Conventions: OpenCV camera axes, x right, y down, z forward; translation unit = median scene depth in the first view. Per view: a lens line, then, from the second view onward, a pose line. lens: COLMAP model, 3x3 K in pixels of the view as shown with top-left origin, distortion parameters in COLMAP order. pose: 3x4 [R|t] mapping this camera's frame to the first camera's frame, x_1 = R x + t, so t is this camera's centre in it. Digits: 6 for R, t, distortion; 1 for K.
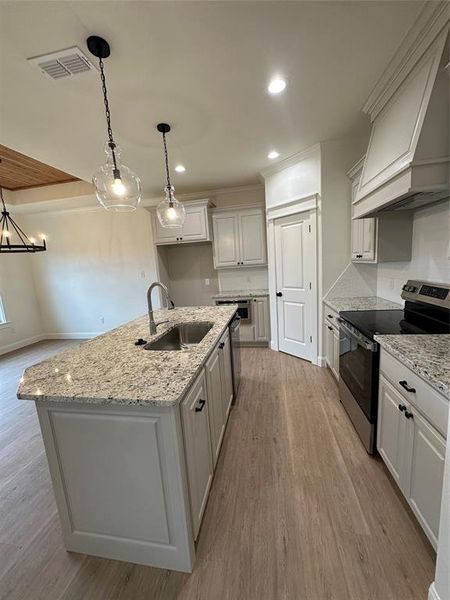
lens RADIAL K [[238.8, 0, 225.0], [0, 238.8, 300.0], [0, 0, 1]] dist [-0.002286, 0.000254]
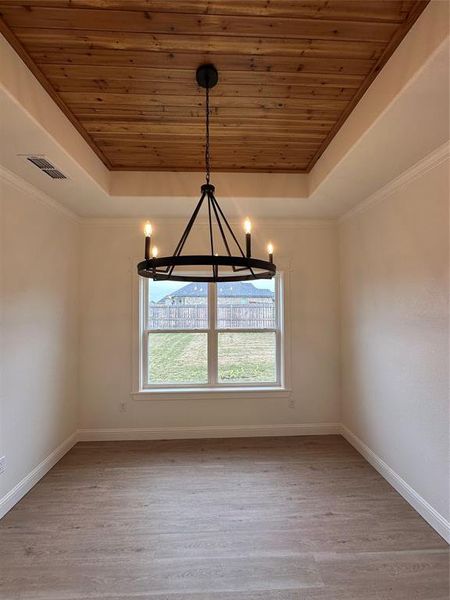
lens RADIAL K [[238.8, 0, 225.0], [0, 238.8, 300.0], [0, 0, 1]] dist [-0.002286, 0.000254]
pose [[0.217012, 0.047124, -0.975031, -0.619118], [-0.165705, 0.986117, 0.010779, -0.227530], [0.962002, 0.159228, 0.221808, 1.220922]]
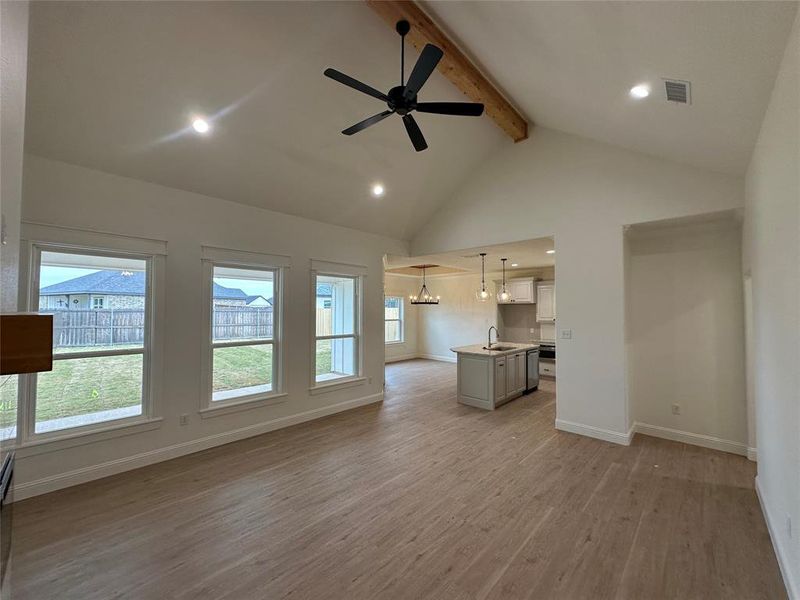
lens RADIAL K [[318.3, 0, 400.0], [0, 318.3, 300.0], [0, 0, 1]] dist [-0.002286, 0.000254]
pose [[0.829707, 0.052900, -0.555687, 0.542221], [-0.144606, 0.981885, -0.122441, 0.149761], [0.539143, 0.181946, 0.822326, -1.692553]]
